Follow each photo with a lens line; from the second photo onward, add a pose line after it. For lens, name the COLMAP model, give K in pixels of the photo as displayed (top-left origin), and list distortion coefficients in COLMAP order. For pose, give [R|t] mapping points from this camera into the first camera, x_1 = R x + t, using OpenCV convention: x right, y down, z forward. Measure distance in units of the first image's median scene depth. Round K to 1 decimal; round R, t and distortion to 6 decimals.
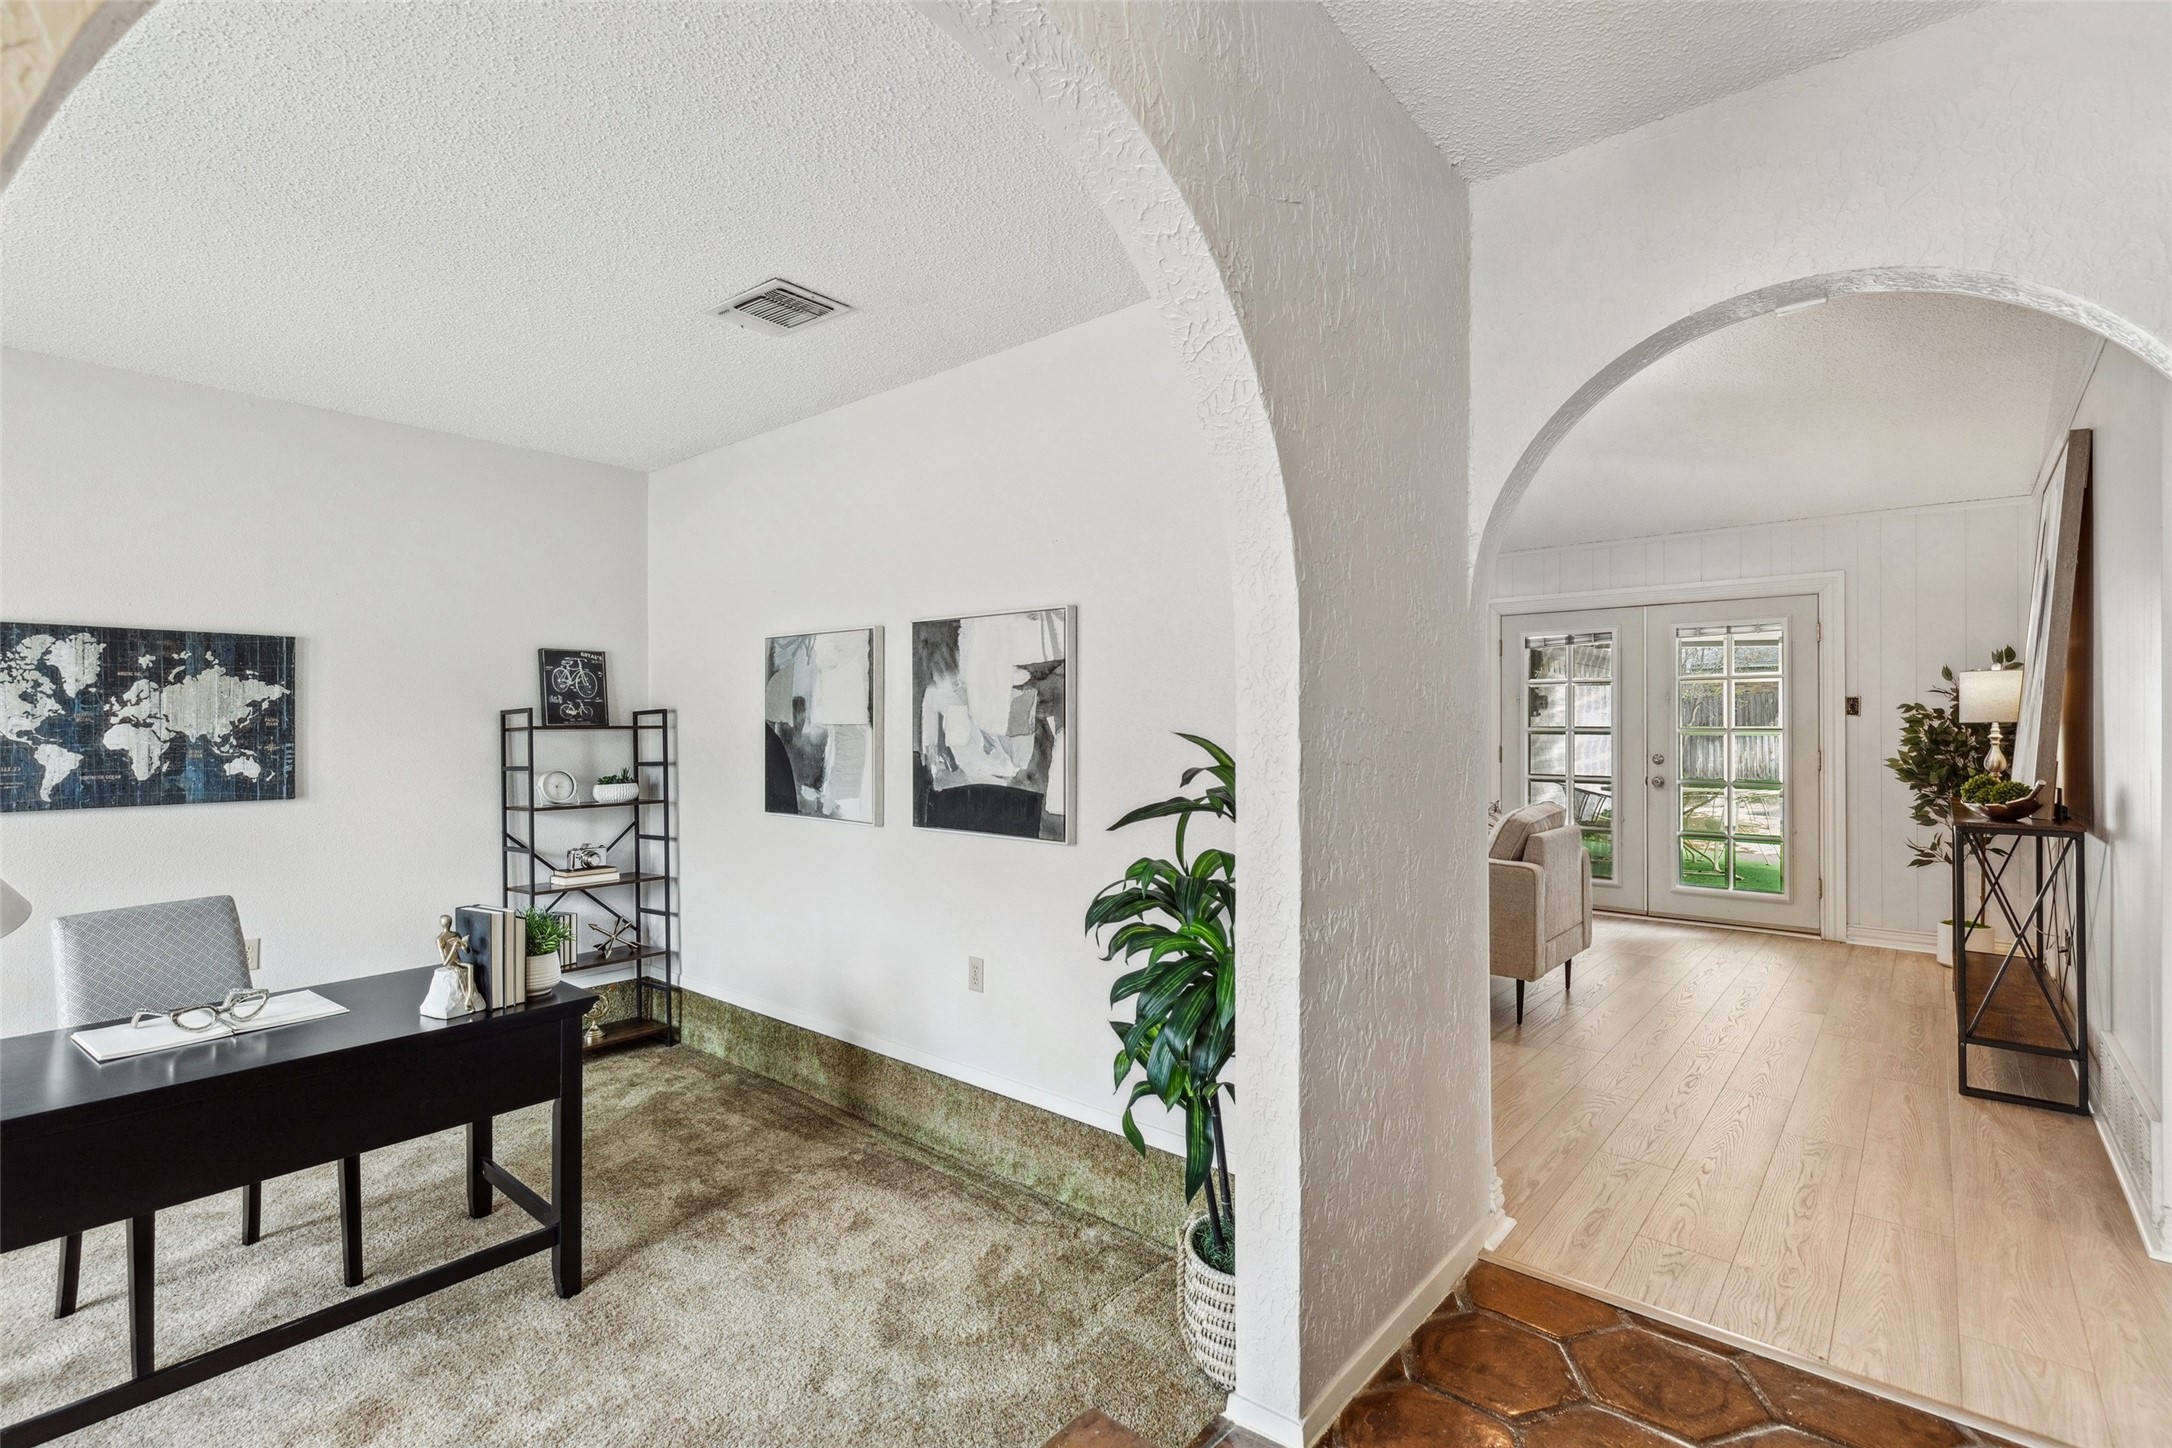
lens RADIAL K [[989.1, 0, 1081.5], [0, 989.1, 729.4], [0, 0, 1]] dist [0.007444, -0.001705]
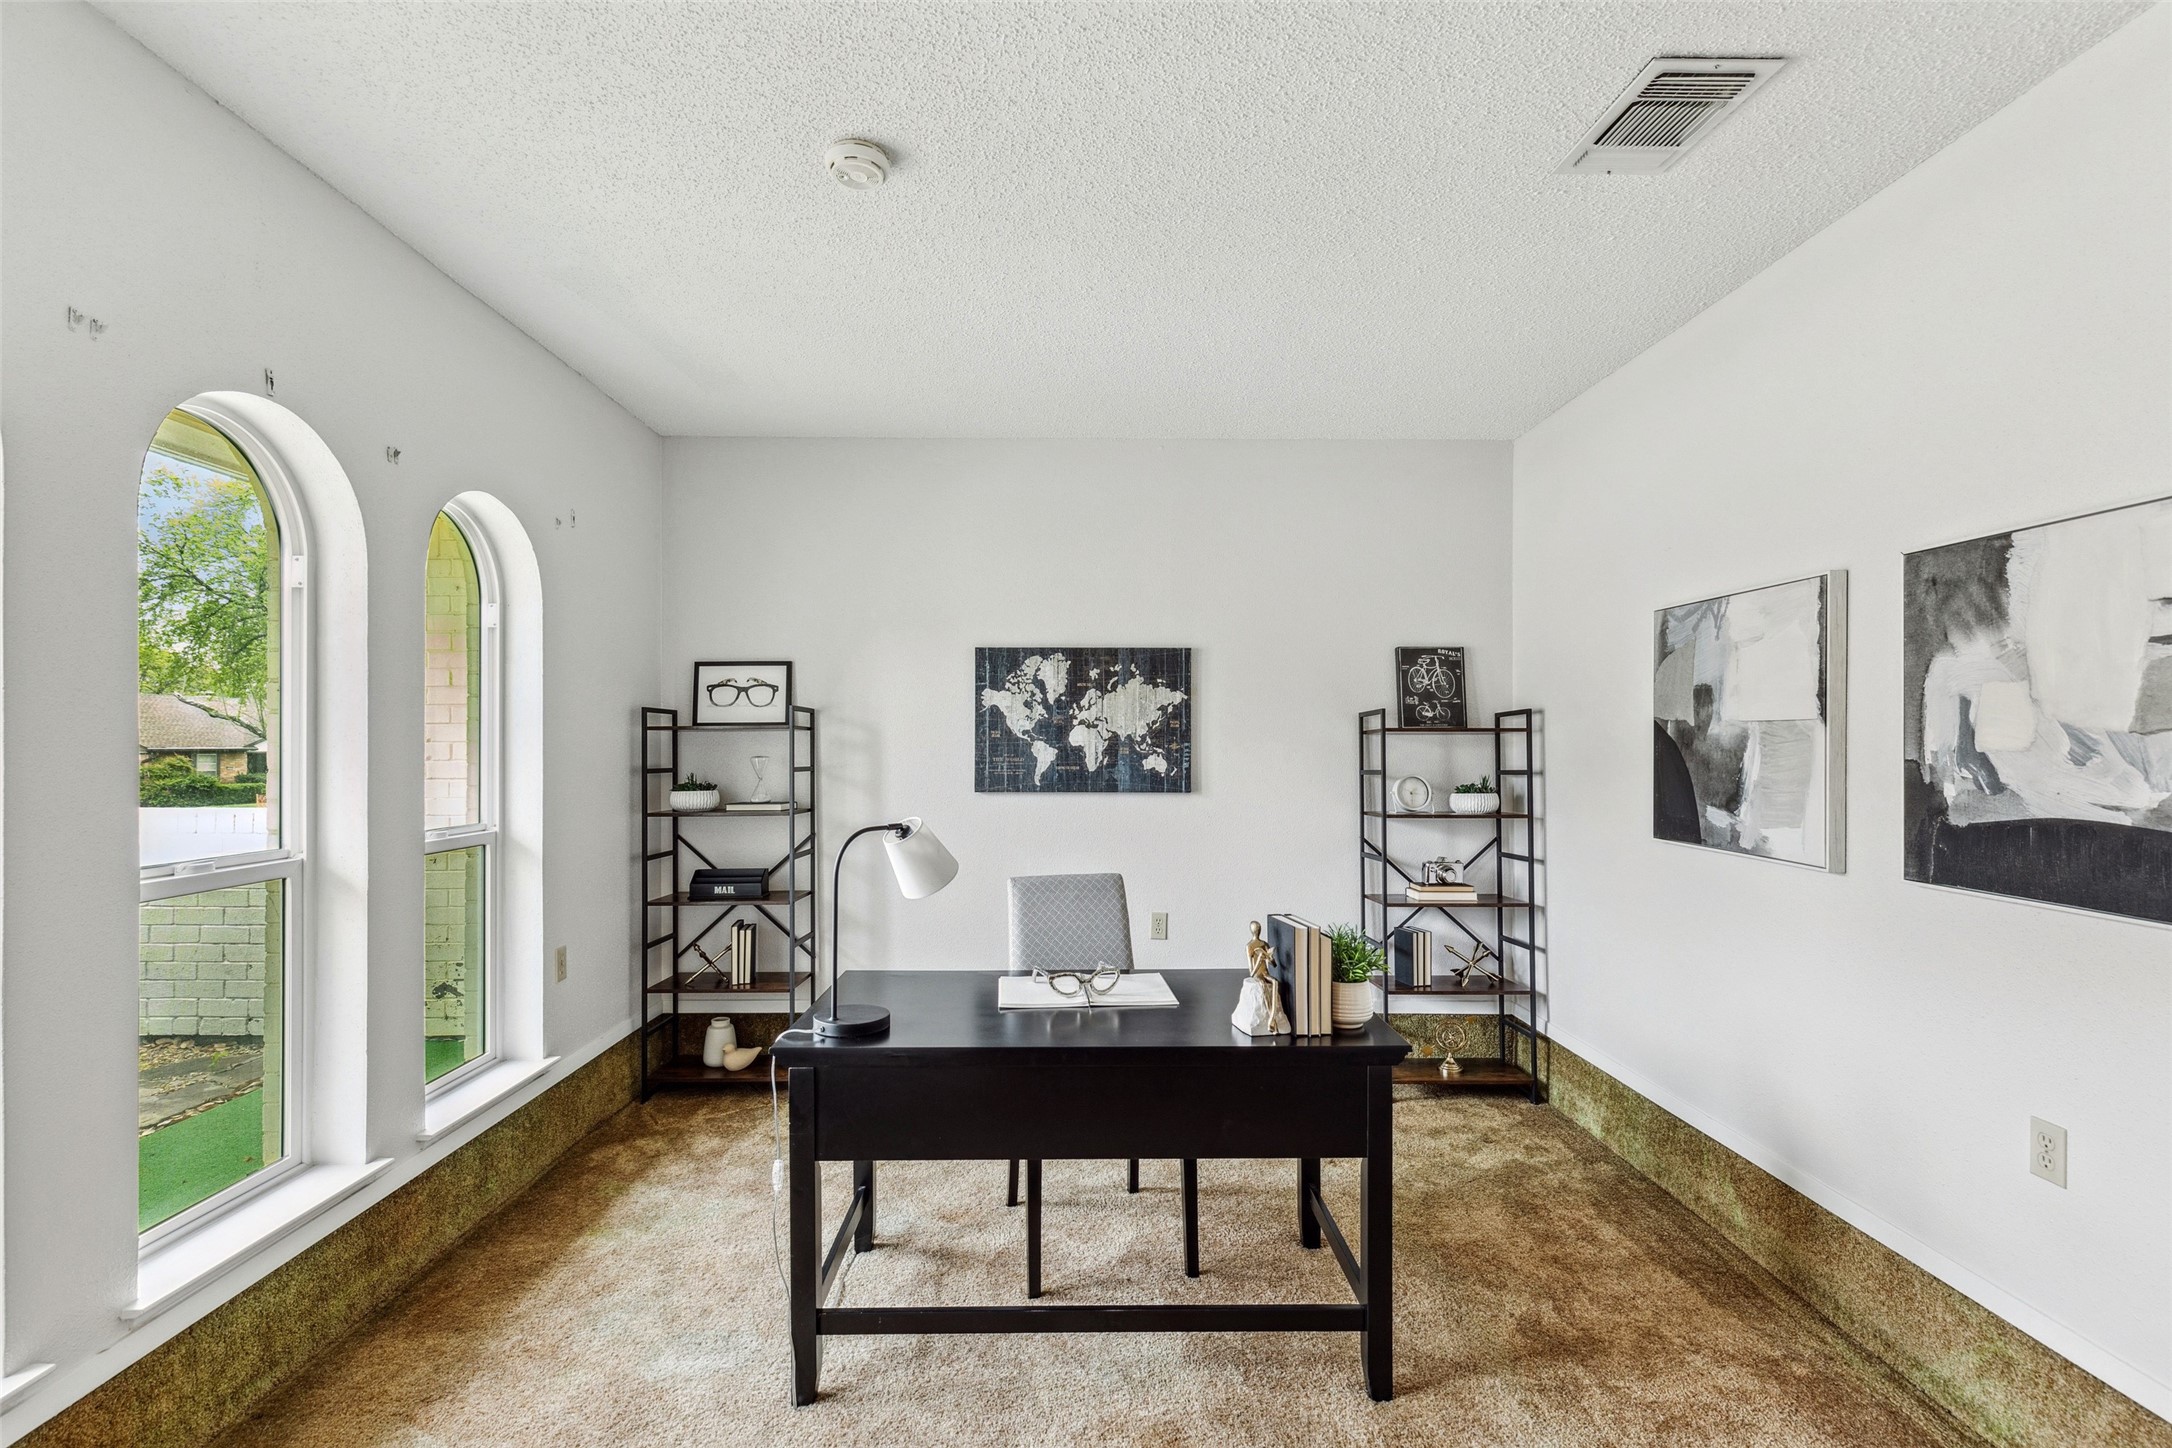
lens RADIAL K [[989.1, 0, 1075.3], [0, 989.1, 734.8], [0, 0, 1]] dist [0.007444, -0.001705]
pose [[0.653330, -0.000250, -0.757073, -0.037847], [-0.007888, 0.999943, -0.007137, 0.015109], [0.757032, 0.010635, 0.653291, 0.191368]]
